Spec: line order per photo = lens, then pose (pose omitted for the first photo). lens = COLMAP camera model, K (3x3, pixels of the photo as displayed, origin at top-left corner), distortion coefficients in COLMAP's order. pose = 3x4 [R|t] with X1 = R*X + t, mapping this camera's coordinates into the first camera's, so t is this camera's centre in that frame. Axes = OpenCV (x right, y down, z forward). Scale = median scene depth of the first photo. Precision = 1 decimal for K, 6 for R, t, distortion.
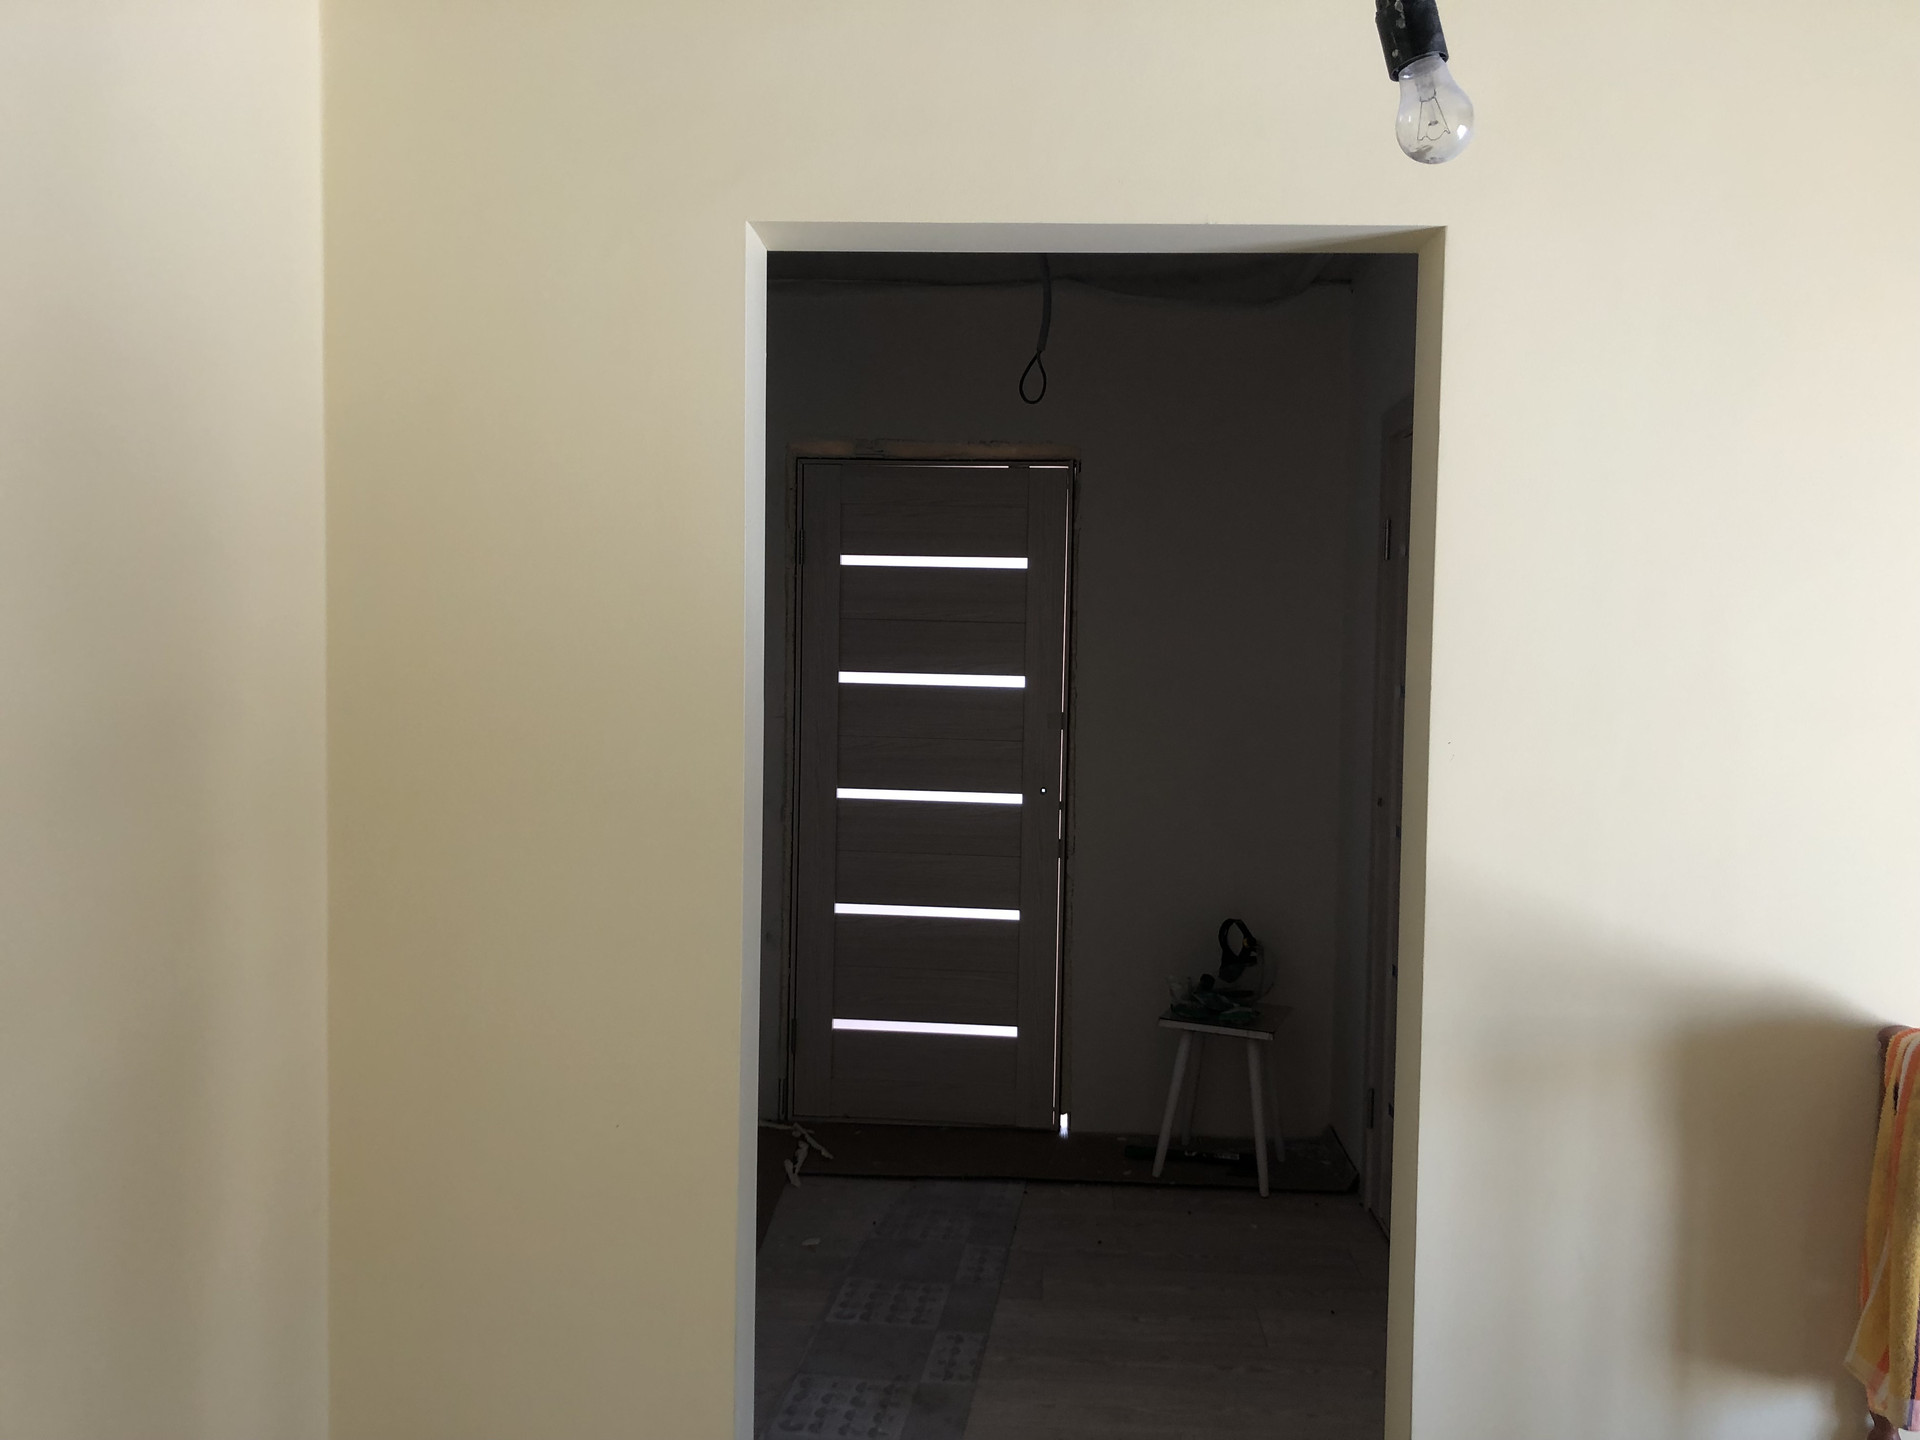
lens RADIAL K [[1567.6, 0, 963.1], [0, 1567.6, 707.5], [0, 0, 1]] dist [0.088324, -0.172930]
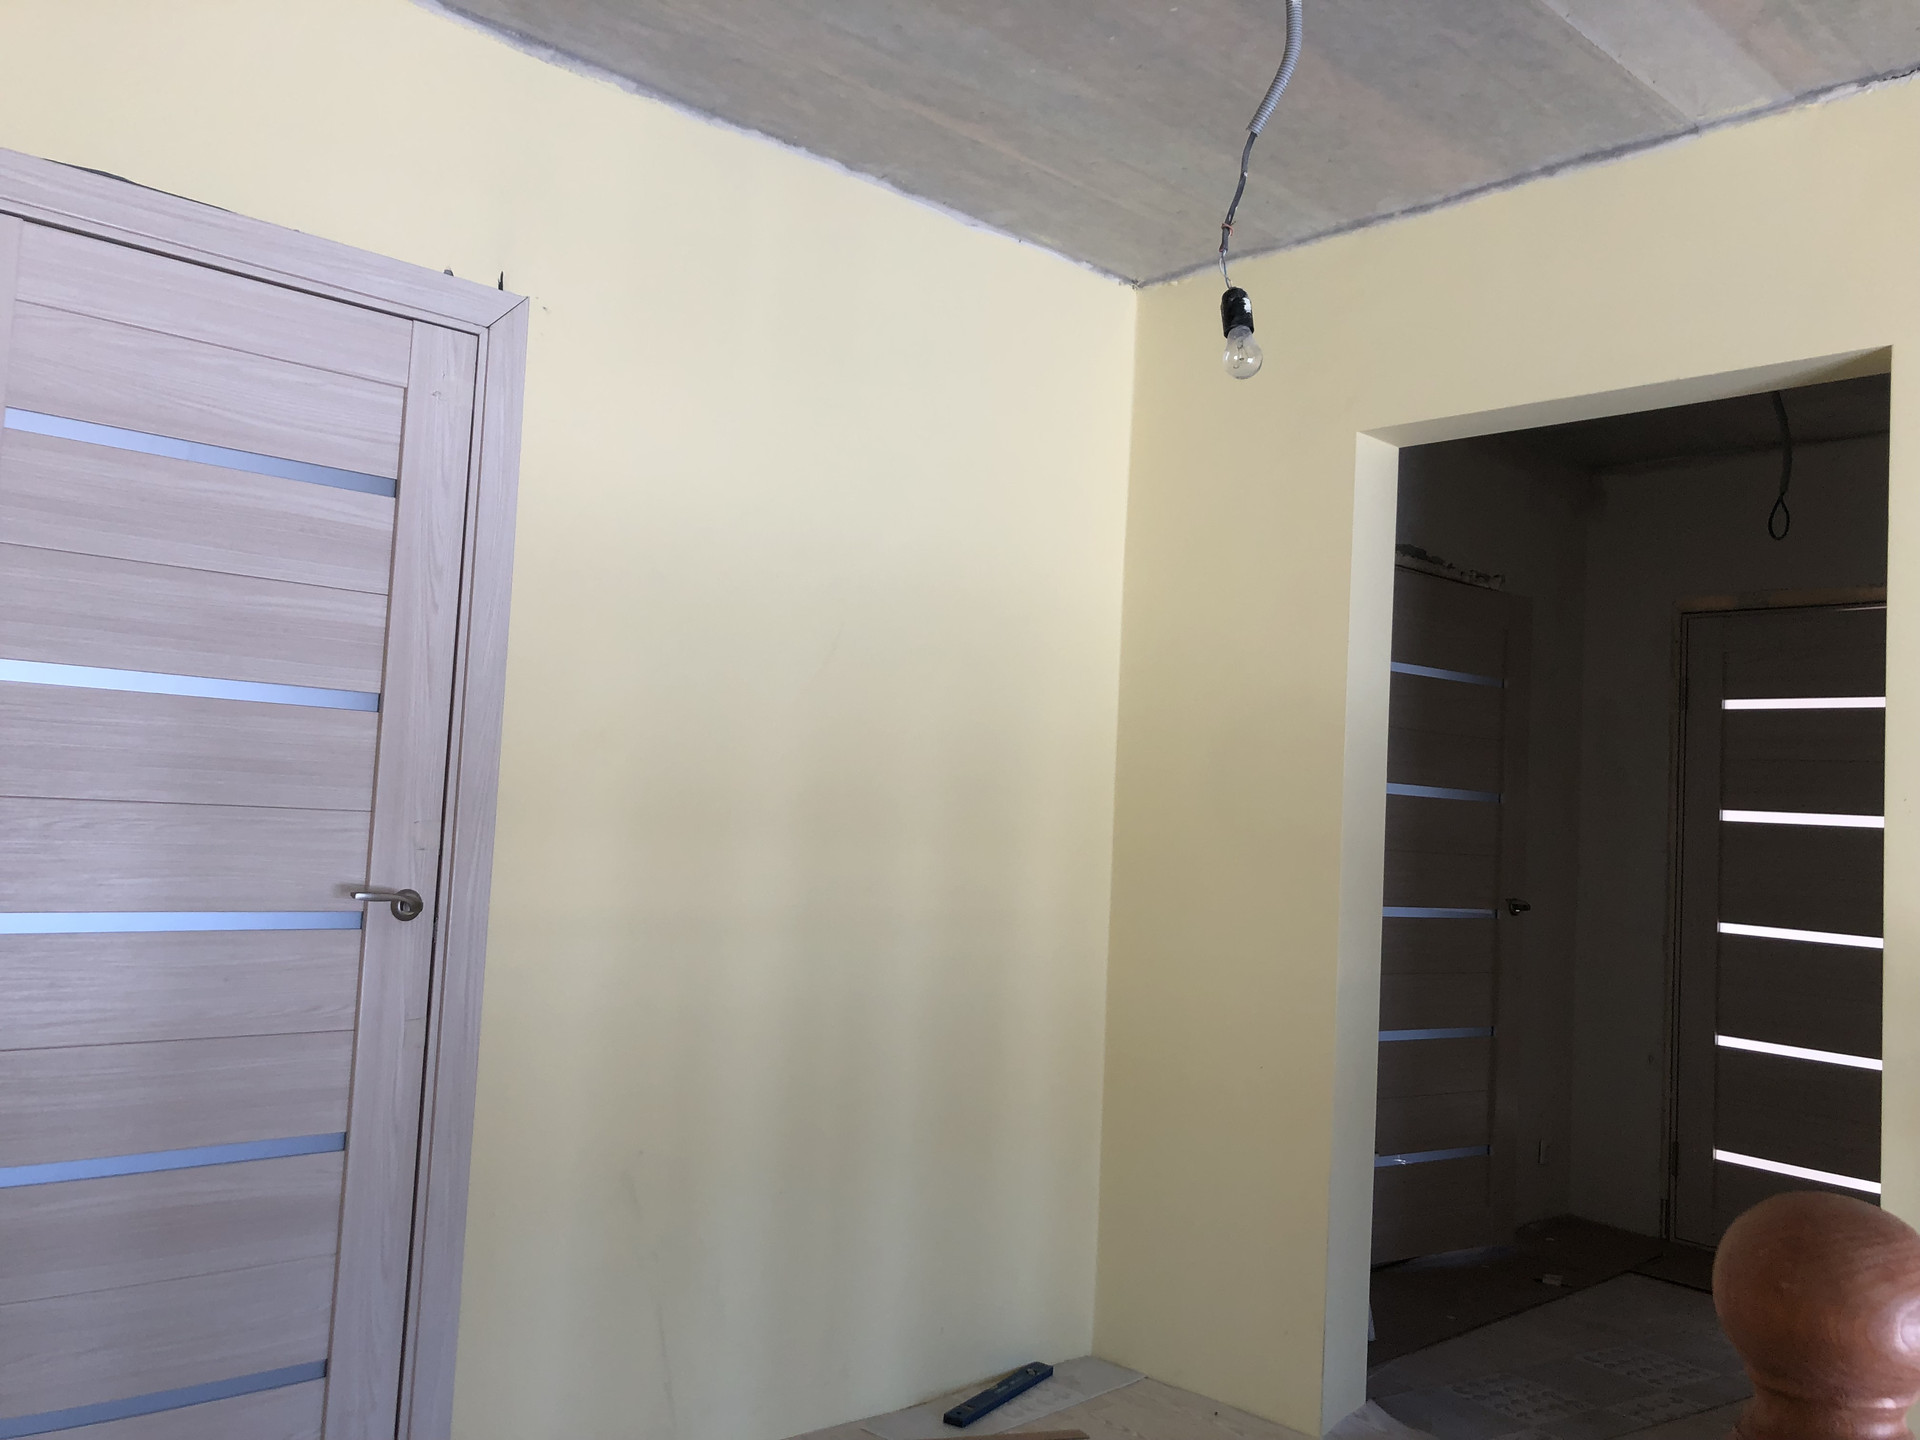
lens RADIAL K [[1543.9, 0, 954.6], [0, 1543.9, 691.5], [0, 0, 1]] dist [0.015362, -0.011372]
pose [[0.726027, -0.034549, -0.686798, 0.264932], [-0.065310, 0.990758, -0.118880, 0.055576], [0.684558, 0.131165, 0.717061, -0.106357]]
